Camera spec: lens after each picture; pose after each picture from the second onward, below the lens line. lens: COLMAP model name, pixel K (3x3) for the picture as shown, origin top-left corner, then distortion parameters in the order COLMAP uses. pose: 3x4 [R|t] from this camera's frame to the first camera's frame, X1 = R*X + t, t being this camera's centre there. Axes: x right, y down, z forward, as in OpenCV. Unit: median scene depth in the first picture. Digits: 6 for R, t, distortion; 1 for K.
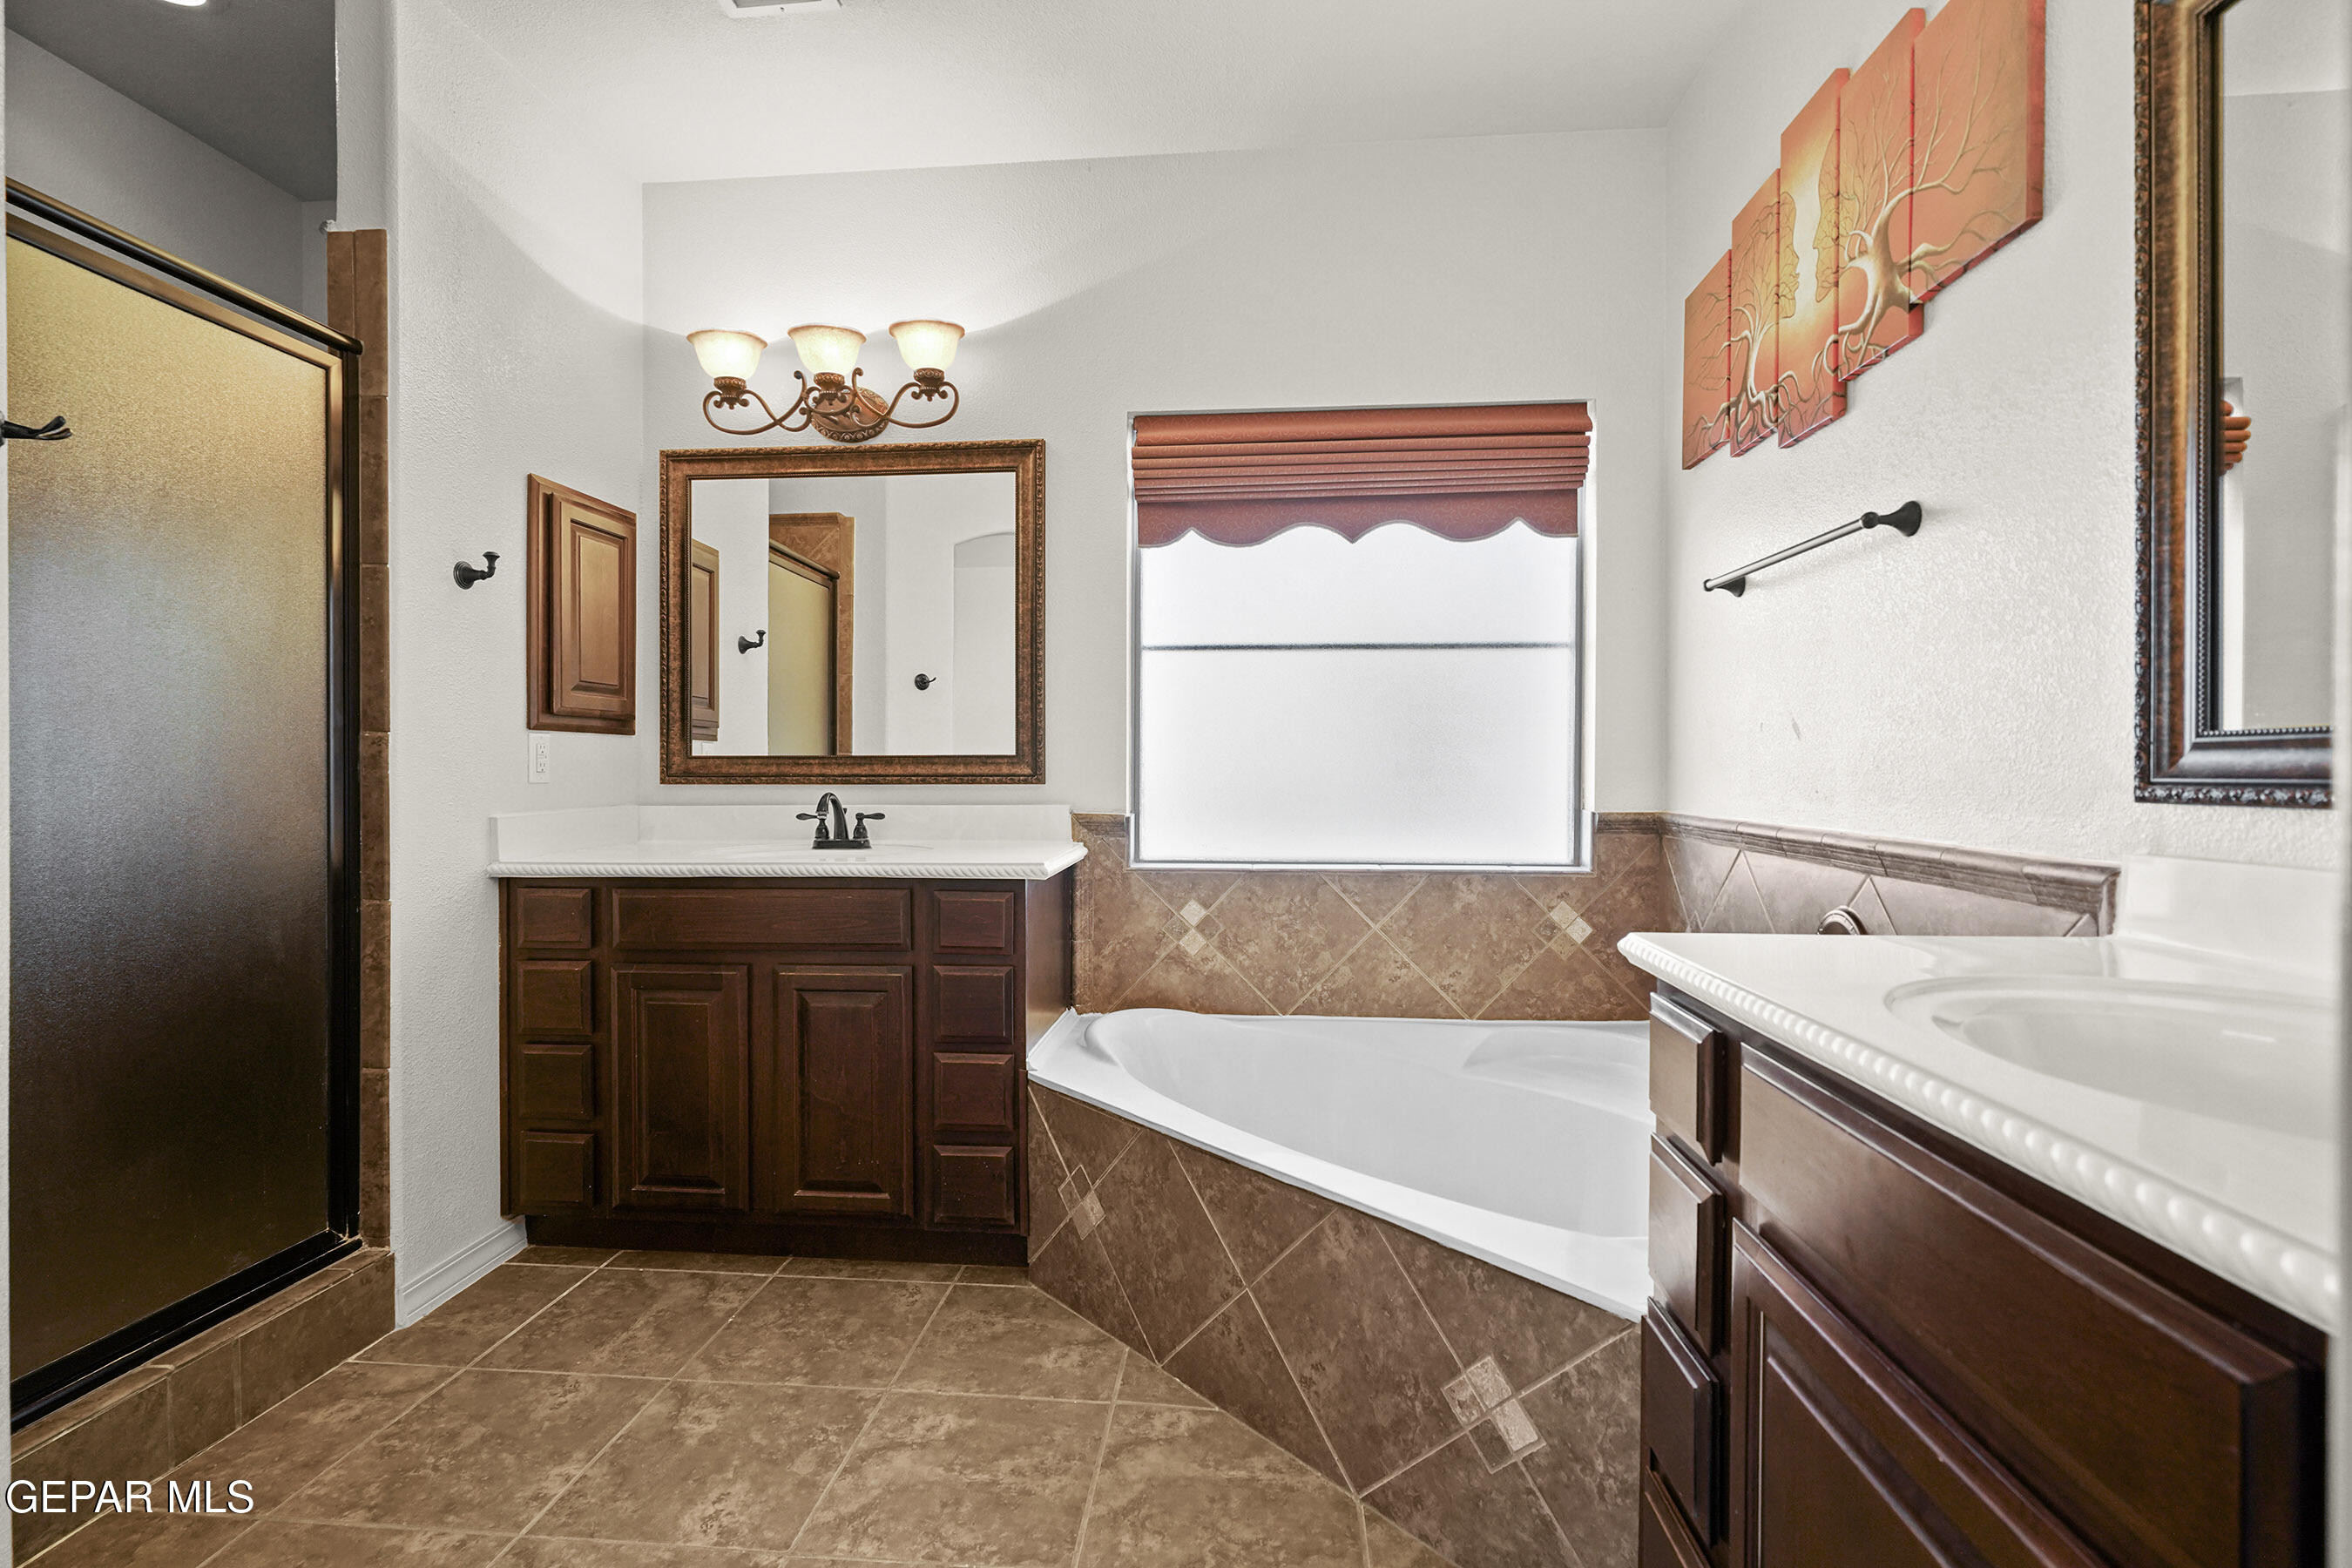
lens RADIAL K [[1090.4, 0, 1163.3], [0, 1090.4, 771.9], [0, 0, 1]] dist [-0.000501, 0.000156]
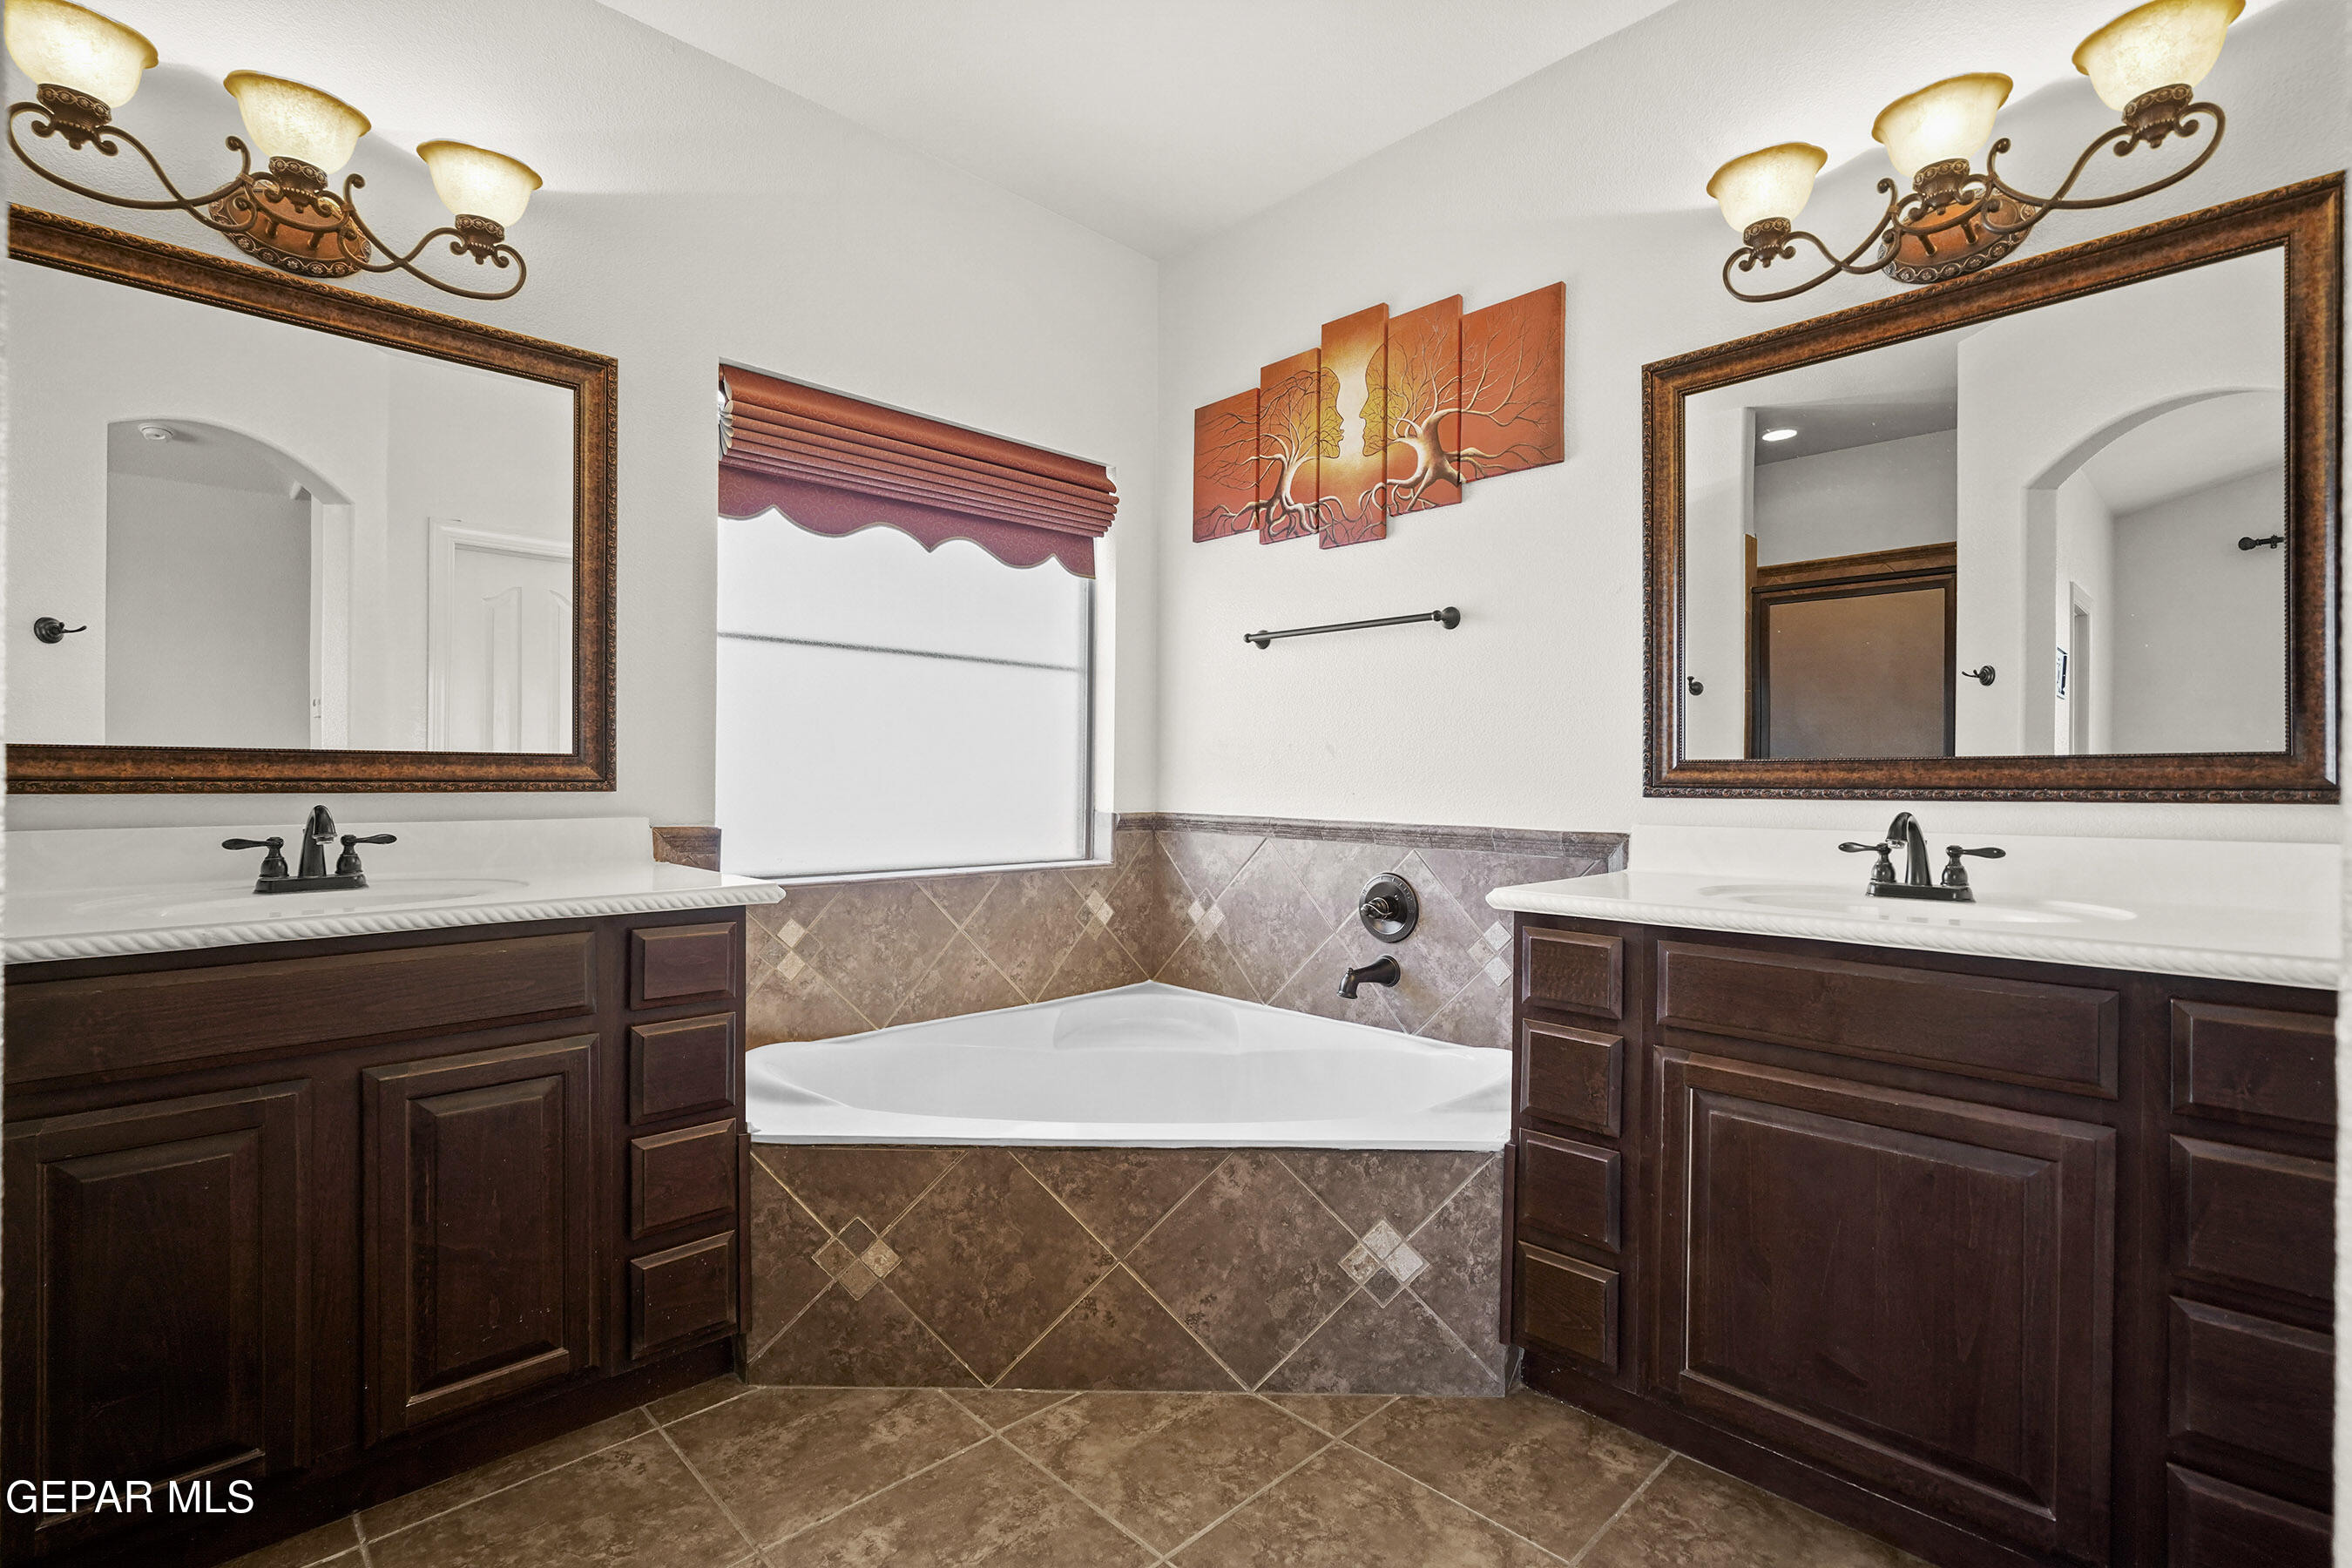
lens RADIAL K [[1090.4, 0, 1168.2], [0, 1090.4, 777.7], [0, 0, 1]] dist [-0.000501, 0.000156]
pose [[0.648037, 0.005925, 0.761586, -0.547785], [-0.004771, 0.999982, -0.003720, 0.002972], [-0.761594, -0.001223, 0.648053, 0.211608]]
